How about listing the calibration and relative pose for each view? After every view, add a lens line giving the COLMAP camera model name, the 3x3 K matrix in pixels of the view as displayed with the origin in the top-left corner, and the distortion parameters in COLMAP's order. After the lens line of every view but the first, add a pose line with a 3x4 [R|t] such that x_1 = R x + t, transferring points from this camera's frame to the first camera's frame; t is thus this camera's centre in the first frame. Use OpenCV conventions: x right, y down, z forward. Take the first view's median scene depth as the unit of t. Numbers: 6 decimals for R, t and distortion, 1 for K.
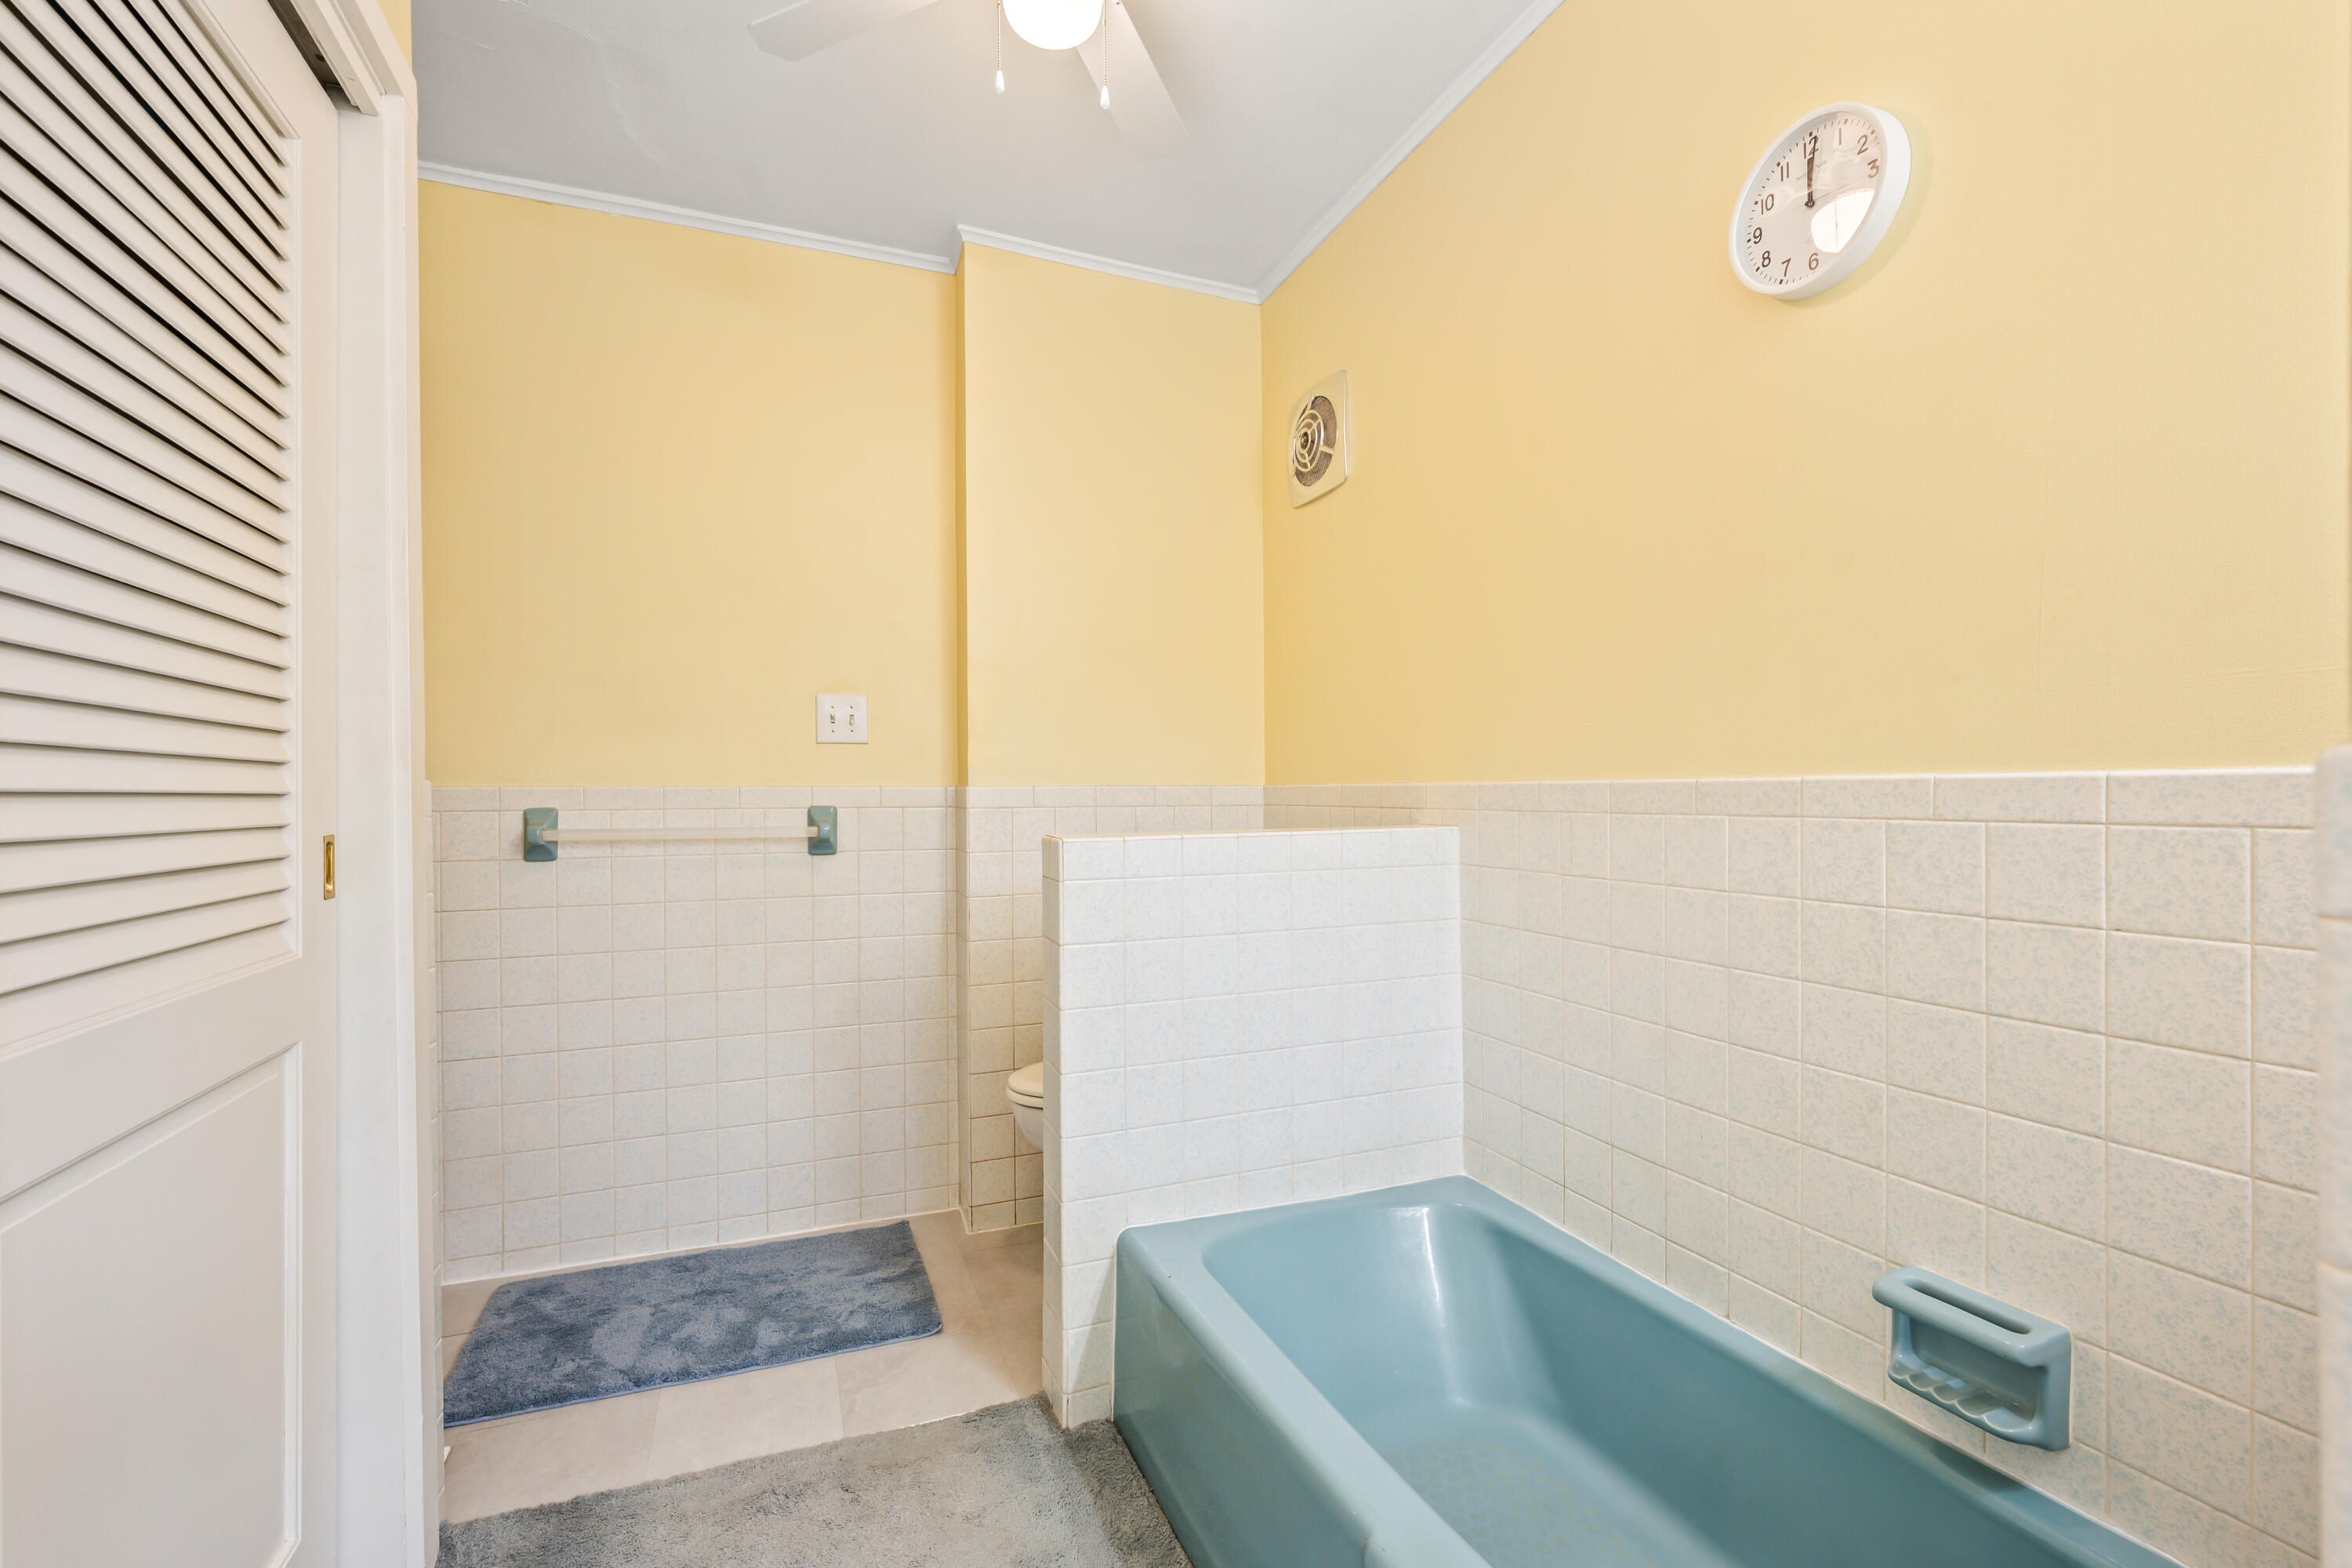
lens RADIAL K [[990.5, 0, 1172.9], [0, 990.5, 794.9], [0, 0, 1]] dist [-0.003213, 0.001155]
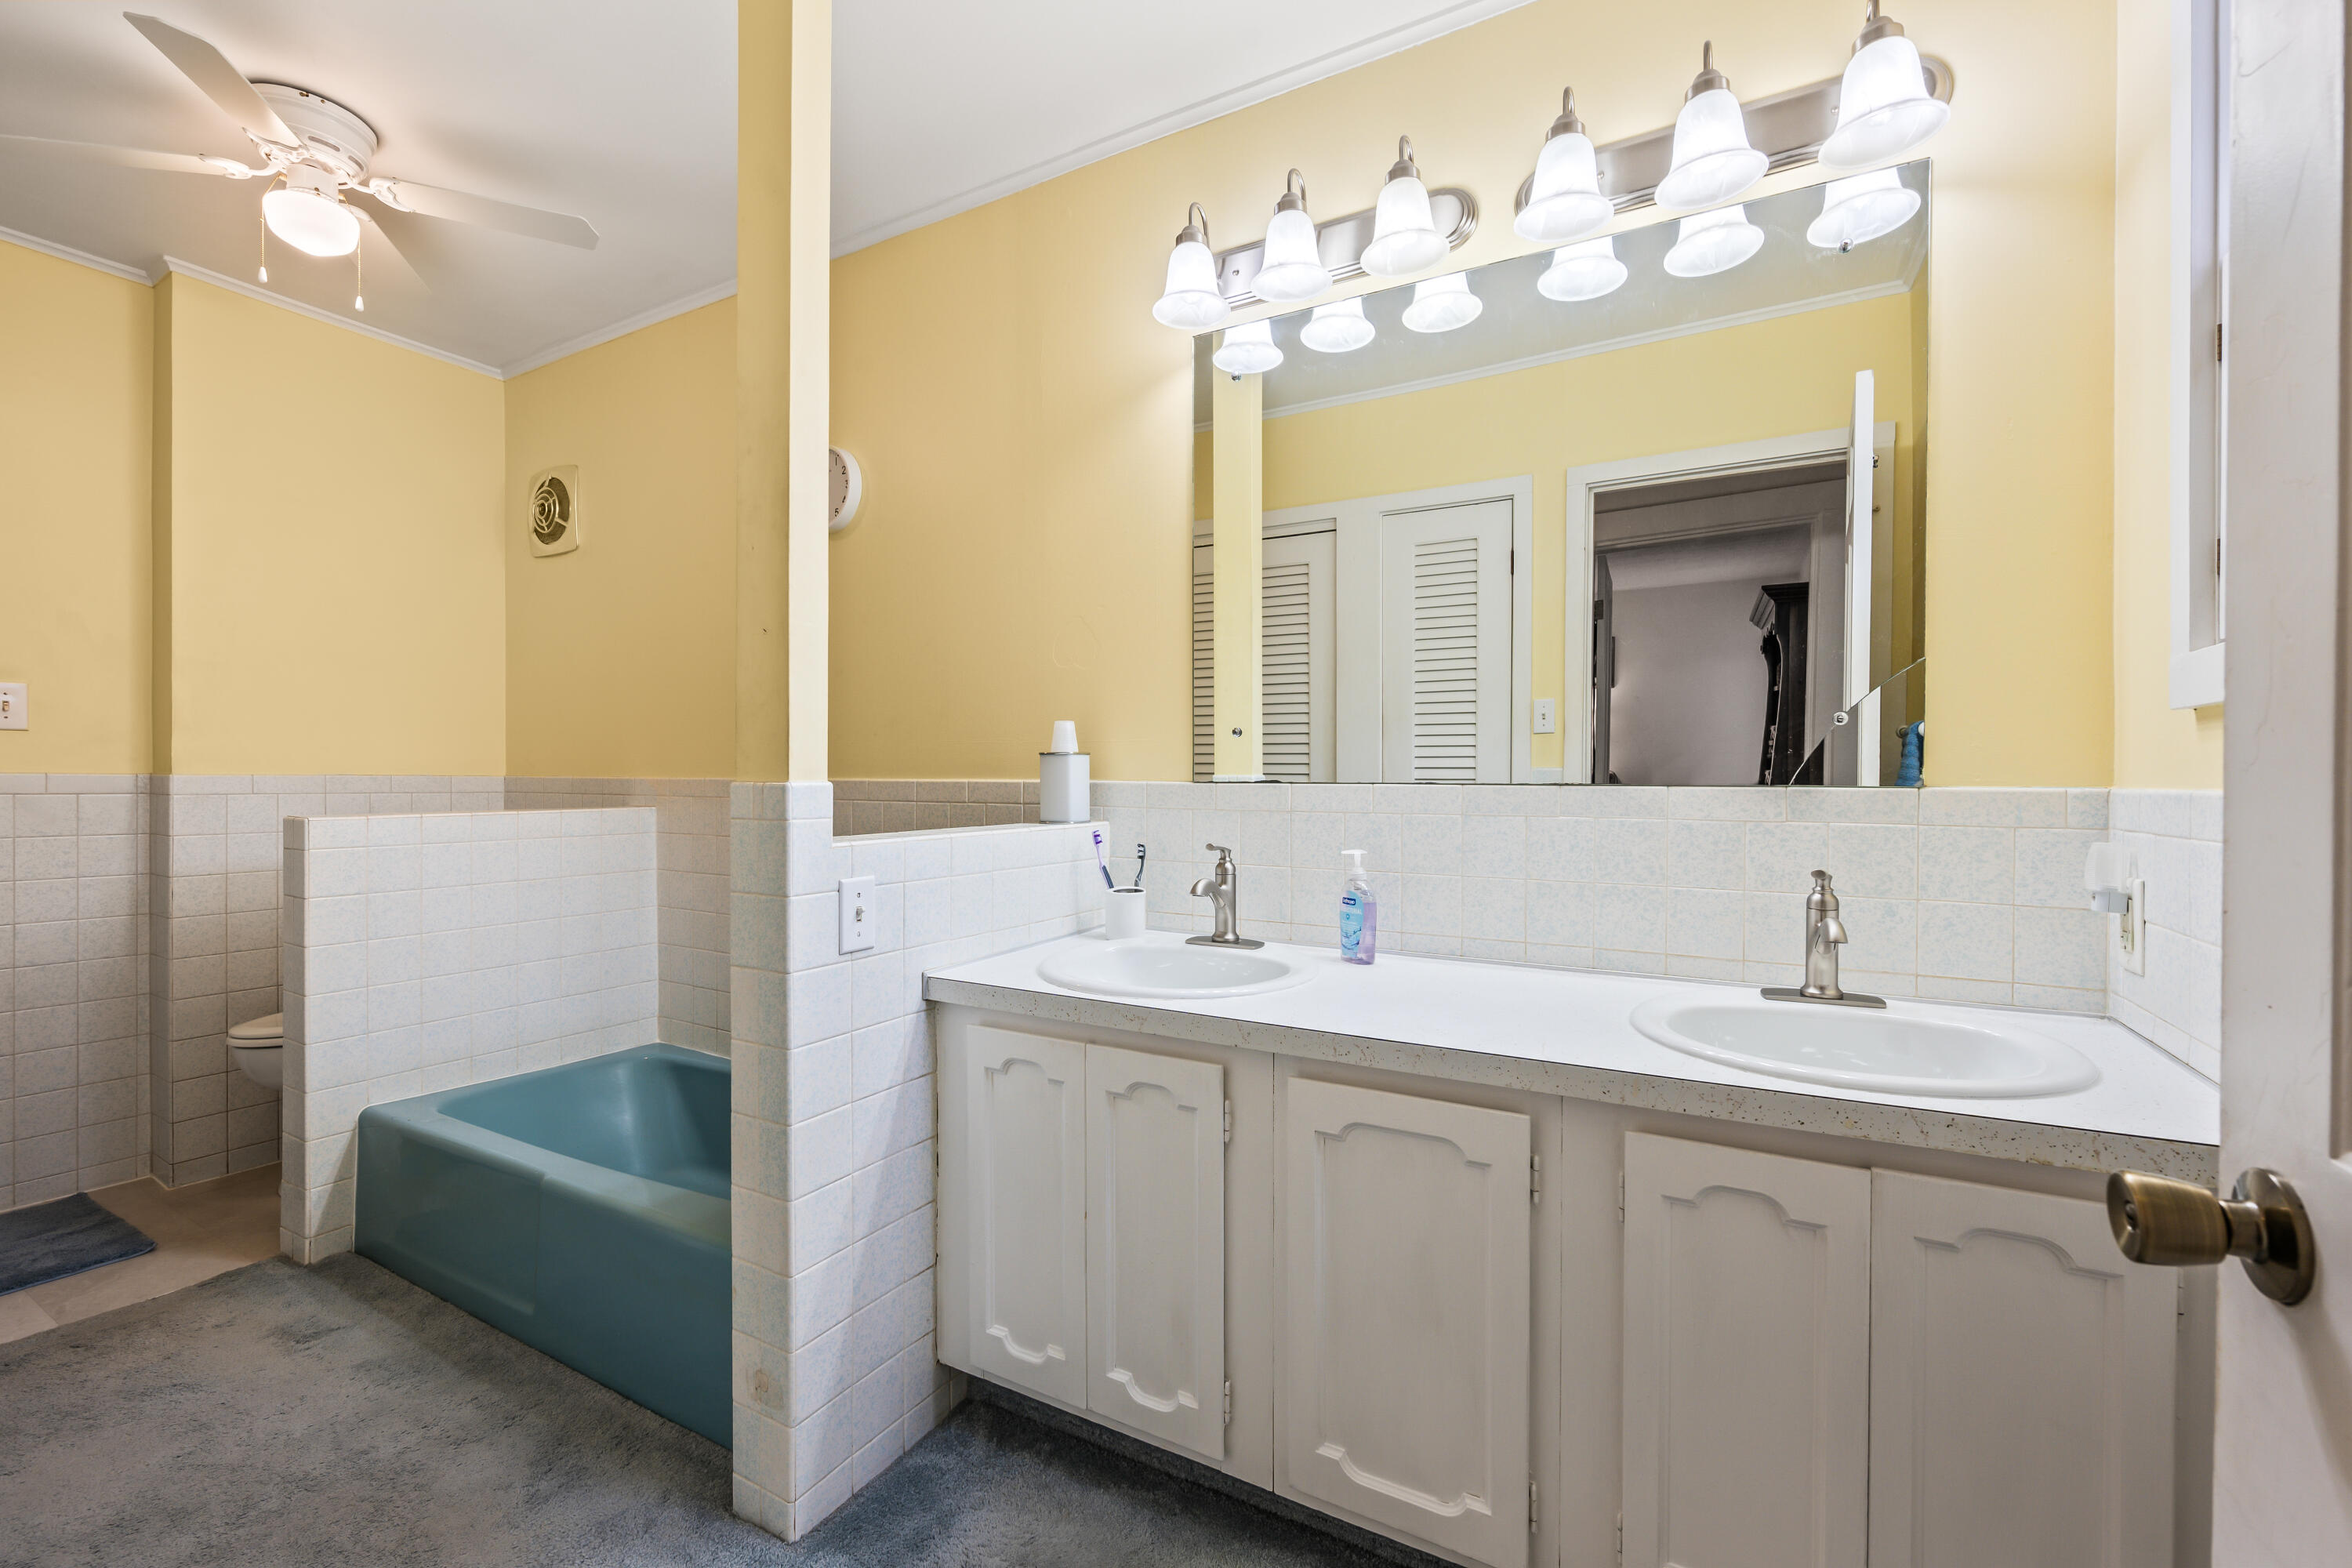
lens RADIAL K [[990.5, 0, 1177.7], [0, 990.5, 784.2], [0, 0, 1]] dist [-0.003213, 0.001155]
pose [[0.786881, 0.005537, 0.617079, -0.010162], [-0.008450, 0.999963, 0.001803, -0.010528], [-0.617046, -0.006633, 0.786899, -0.601892]]
